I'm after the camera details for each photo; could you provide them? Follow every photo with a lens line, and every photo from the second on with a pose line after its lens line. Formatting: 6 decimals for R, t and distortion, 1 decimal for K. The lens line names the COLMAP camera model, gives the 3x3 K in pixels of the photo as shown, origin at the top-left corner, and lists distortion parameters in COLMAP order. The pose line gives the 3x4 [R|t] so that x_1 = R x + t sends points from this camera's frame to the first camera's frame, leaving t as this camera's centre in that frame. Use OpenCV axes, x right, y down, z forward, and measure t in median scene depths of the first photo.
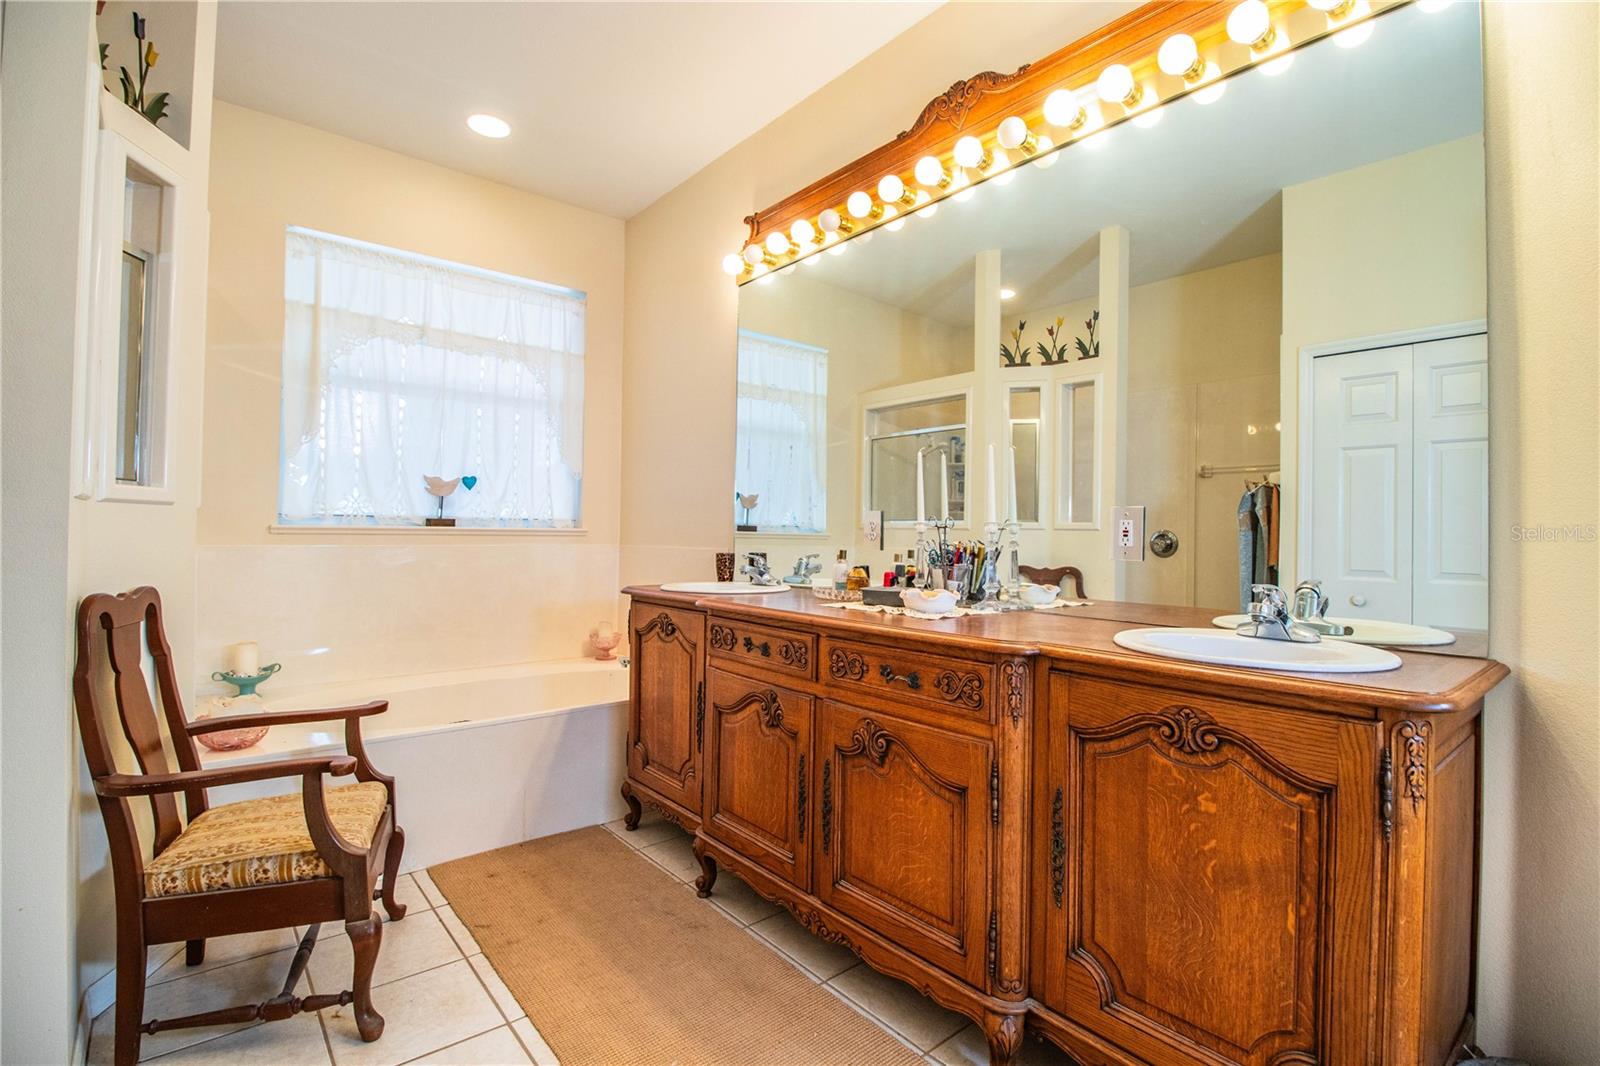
lens RADIAL K [[738.0, 0, 811.8], [0, 738.0, 525.2], [0, 0, 1]] dist [-0.001925, -0.010889]
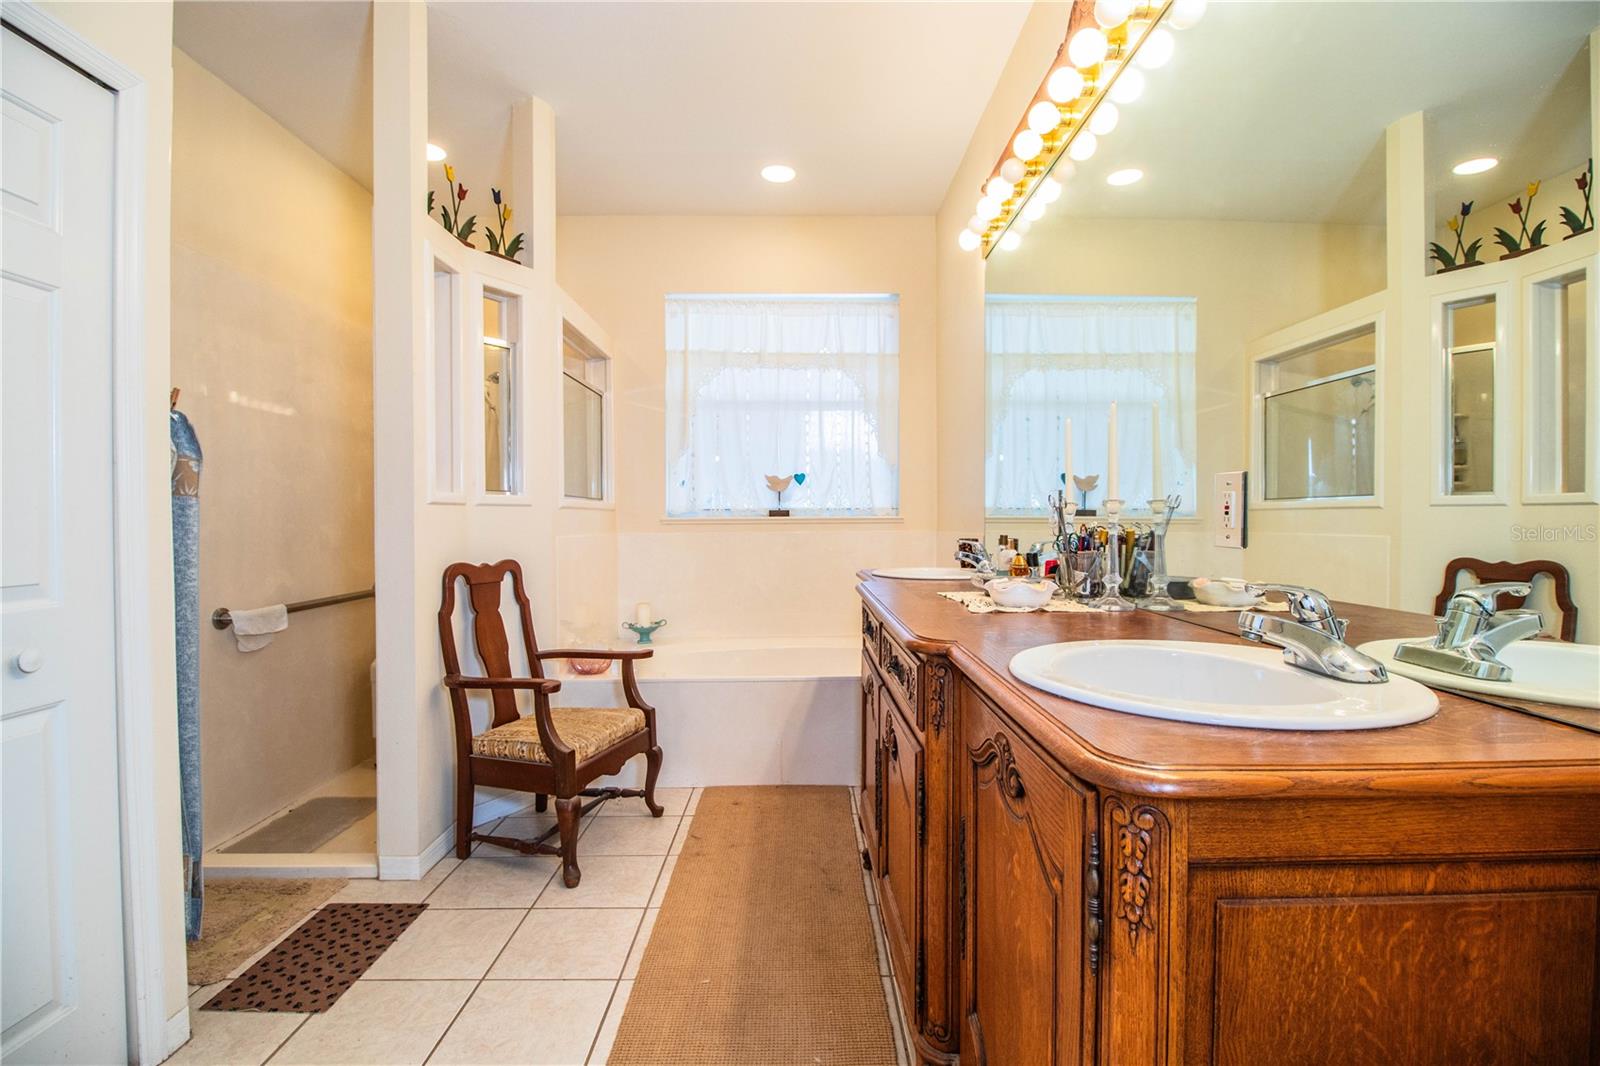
lens RADIAL K [[738.0, 0, 811.8], [0, 738.0, 525.2], [0, 0, 1]] dist [-0.001925, -0.010889]
pose [[0.773211, -0.011302, -0.634049, 0.301175], [0.022588, 0.999698, 0.009726, 0.005171], [0.633747, -0.021842, 0.773232, 0.101061]]
